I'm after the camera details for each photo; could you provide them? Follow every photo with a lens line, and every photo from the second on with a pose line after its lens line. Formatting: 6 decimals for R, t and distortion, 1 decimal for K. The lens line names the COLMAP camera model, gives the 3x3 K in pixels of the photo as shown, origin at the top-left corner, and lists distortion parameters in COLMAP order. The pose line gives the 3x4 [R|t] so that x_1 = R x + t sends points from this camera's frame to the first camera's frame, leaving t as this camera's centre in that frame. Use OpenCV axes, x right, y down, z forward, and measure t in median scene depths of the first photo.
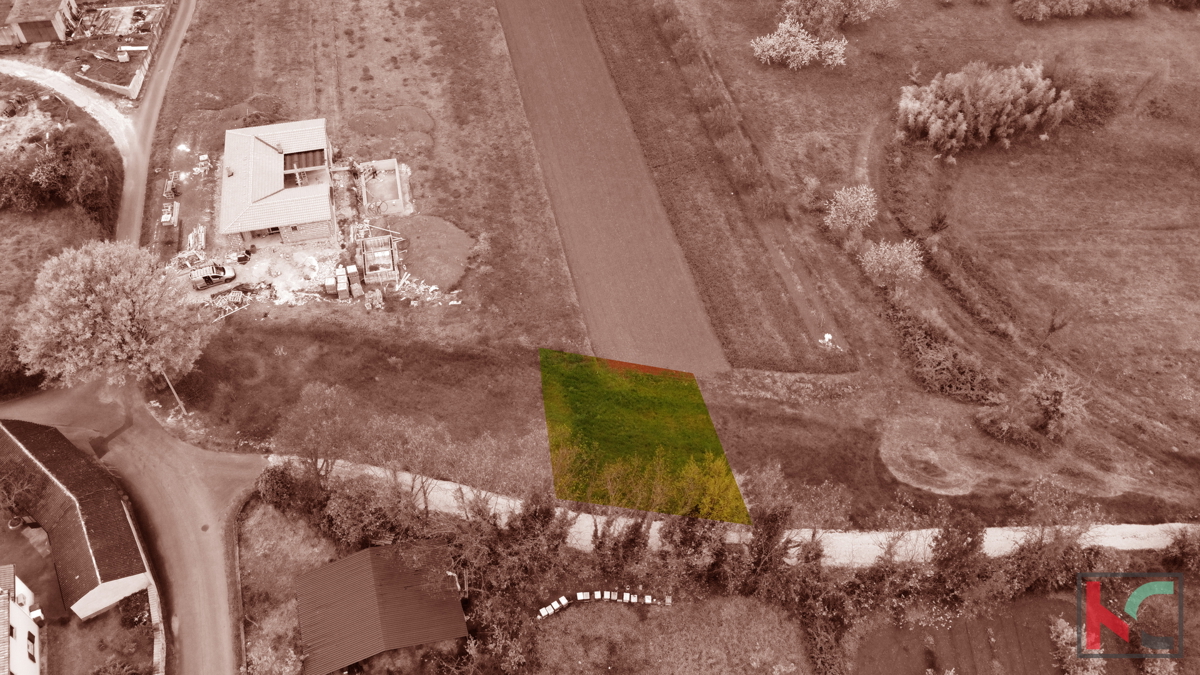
lens RADIAL K [[906.0, 0, 600.0], [0, 906.0, 337.5], [0, 0, 1]] dist [-0.008837, -0.005098]
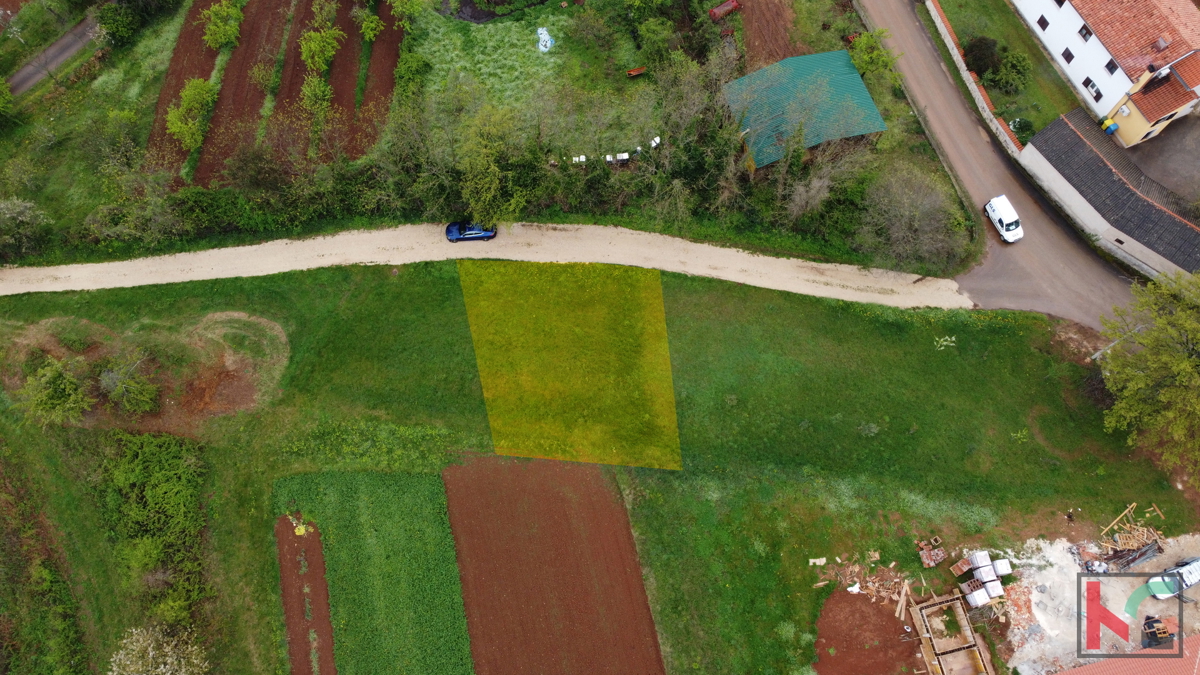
lens RADIAL K [[906.0, 0, 600.0], [0, 906.0, 337.5], [0, 0, 1]] dist [-0.008837, -0.005098]
pose [[-0.999874, 0.009063, -0.013052, 0.017887], [-0.015769, -0.464469, 0.885449, -0.597531], [0.001962, 0.885543, 0.464554, 0.533137]]
